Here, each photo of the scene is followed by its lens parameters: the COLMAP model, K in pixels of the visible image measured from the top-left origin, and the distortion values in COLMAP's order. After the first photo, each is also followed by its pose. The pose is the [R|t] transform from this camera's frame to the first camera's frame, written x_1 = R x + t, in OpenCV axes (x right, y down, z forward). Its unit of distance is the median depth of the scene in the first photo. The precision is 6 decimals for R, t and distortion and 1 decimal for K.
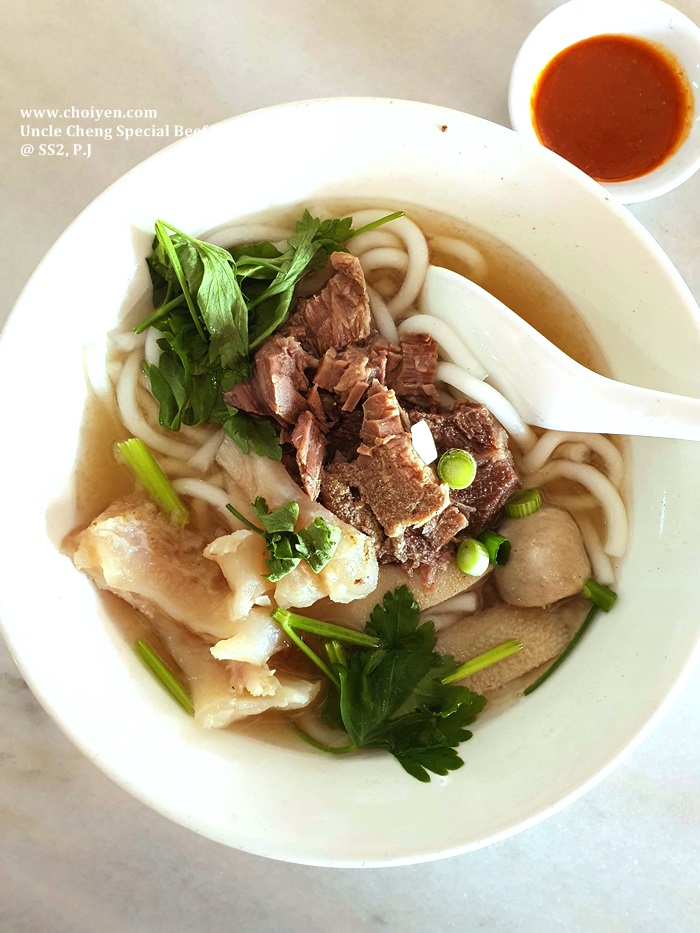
lens RADIAL K [[708.3, 0, 351.7], [0, 708.3, 464.0], [0, 0, 1]] dist [-0.005341, -0.000391]
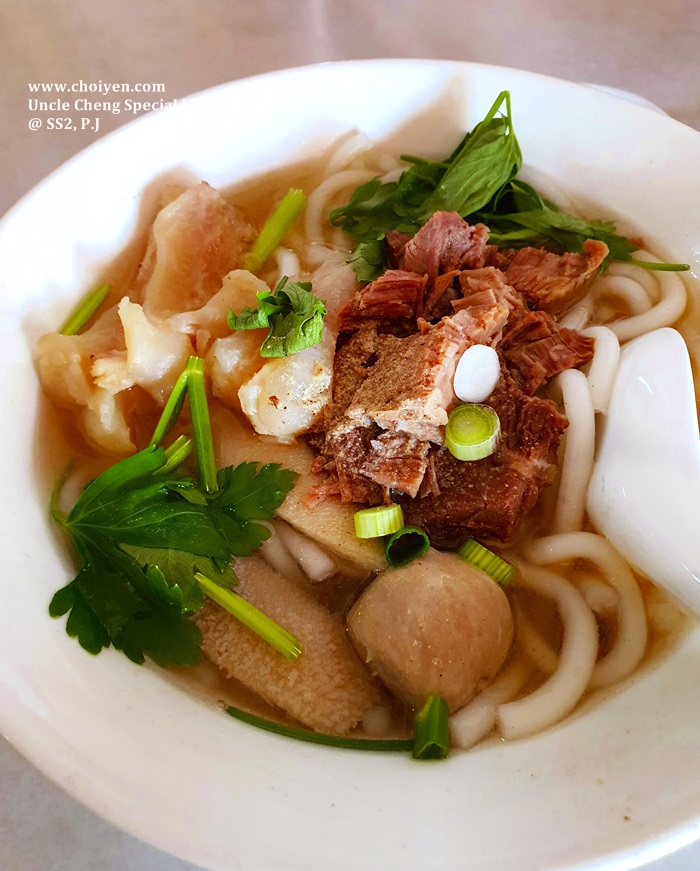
lens RADIAL K [[683.3, 0, 346.4], [0, 683.3, 435.5], [0, 0, 1]] dist [-0.030728, -0.004629]
pose [[0.488571, 0.739662, -0.462816, 0.395527], [-0.868710, 0.461908, -0.178842, 0.235251], [0.081496, 0.489430, 0.868226, 0.374271]]
